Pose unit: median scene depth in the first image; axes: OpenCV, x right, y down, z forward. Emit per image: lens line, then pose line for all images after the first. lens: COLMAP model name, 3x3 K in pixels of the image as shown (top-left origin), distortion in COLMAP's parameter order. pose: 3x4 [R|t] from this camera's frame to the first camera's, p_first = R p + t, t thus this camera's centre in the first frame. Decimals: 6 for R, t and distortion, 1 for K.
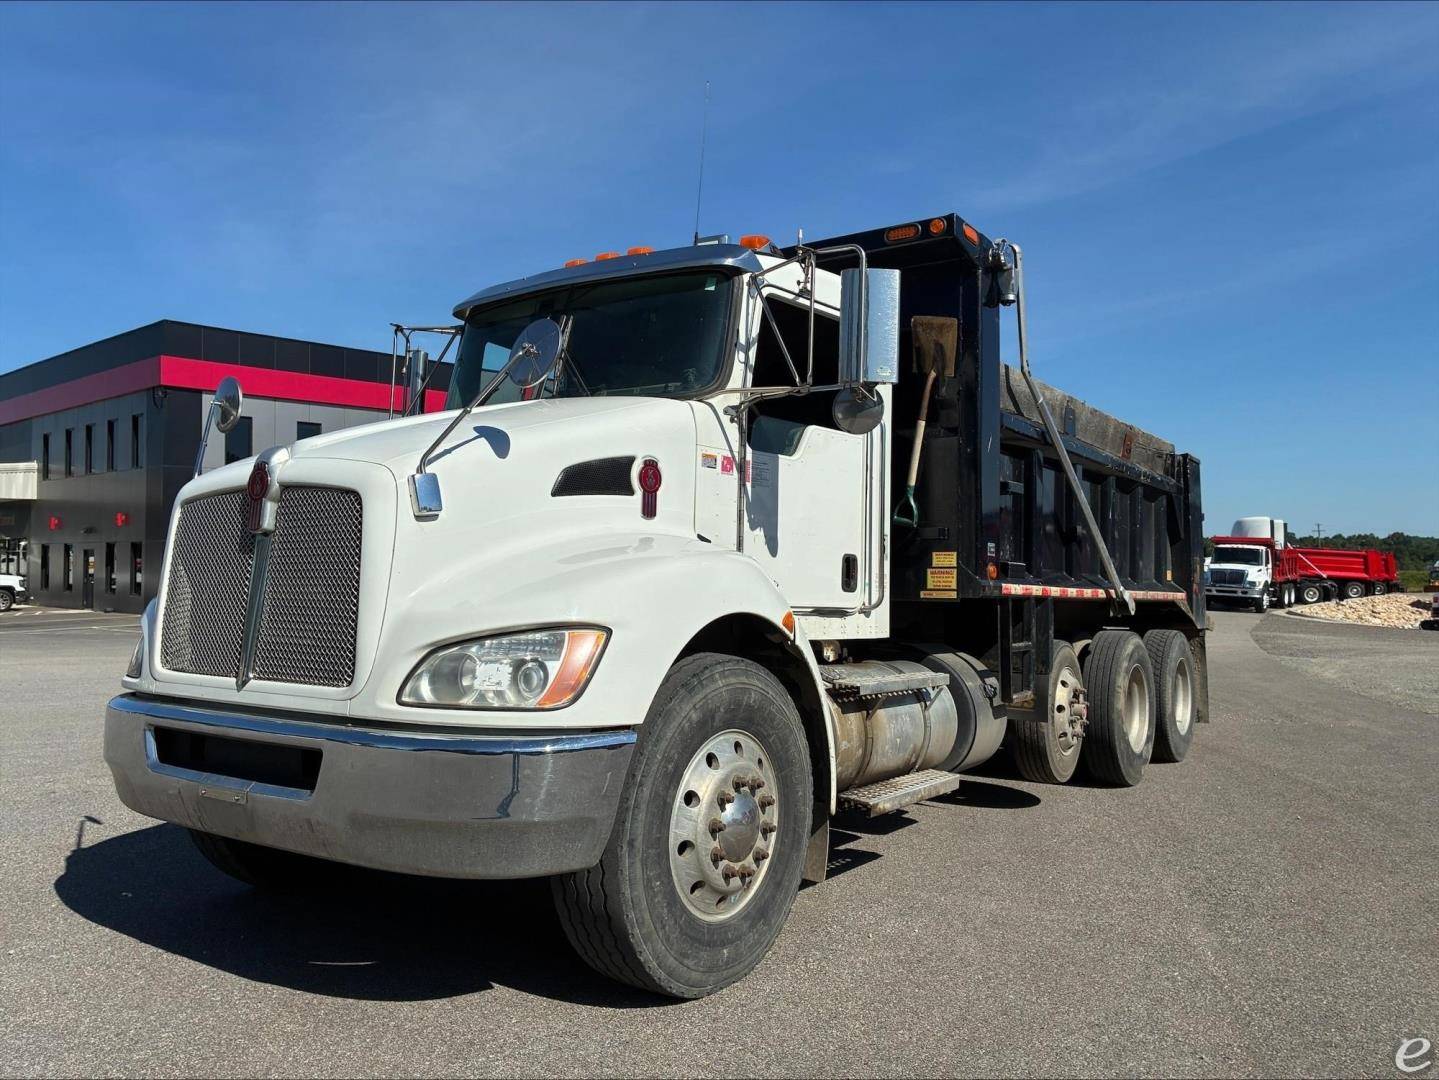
lens RADIAL K [[1082.6, 0, 719.5], [0, 1082.6, 540.0], [0, 0, 1]] dist [0.069405, -0.111113]
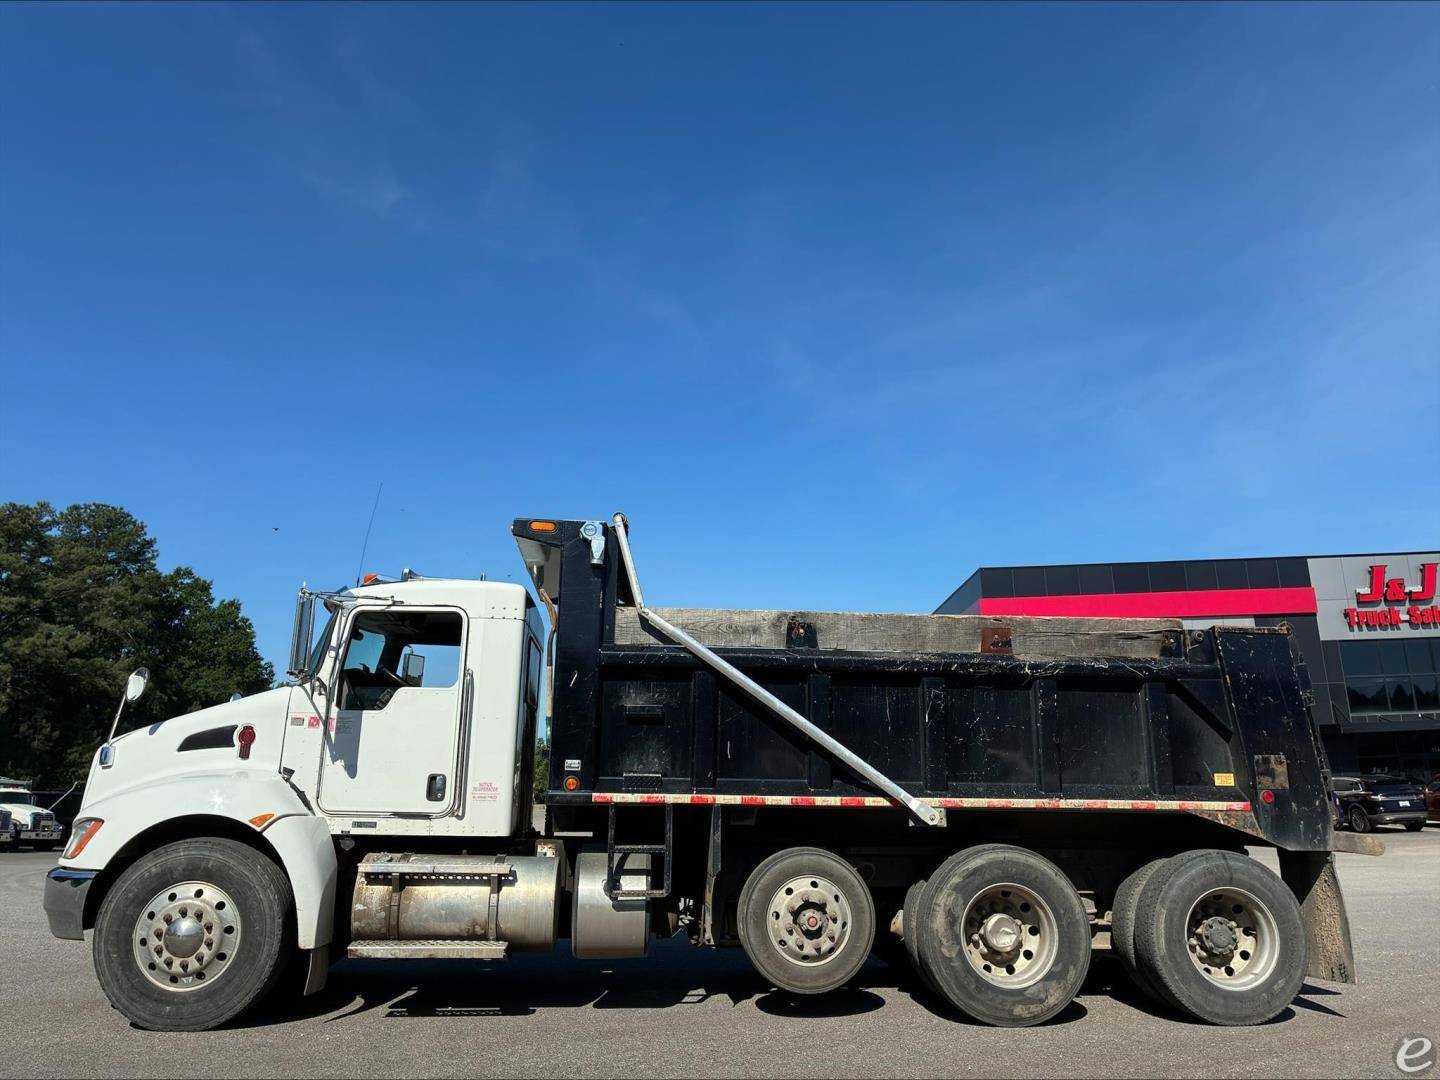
lens RADIAL K [[1083.3, 0, 720.0], [0, 1083.3, 540.0], [0, 0, 1]] dist [0.069405, -0.111113]
pose [[0.635165, -0.182657, -0.750467, 1.672057], [0.037584, 0.977793, -0.206177, 0.024943], [0.771461, 0.102751, 0.627925, 0.399765]]
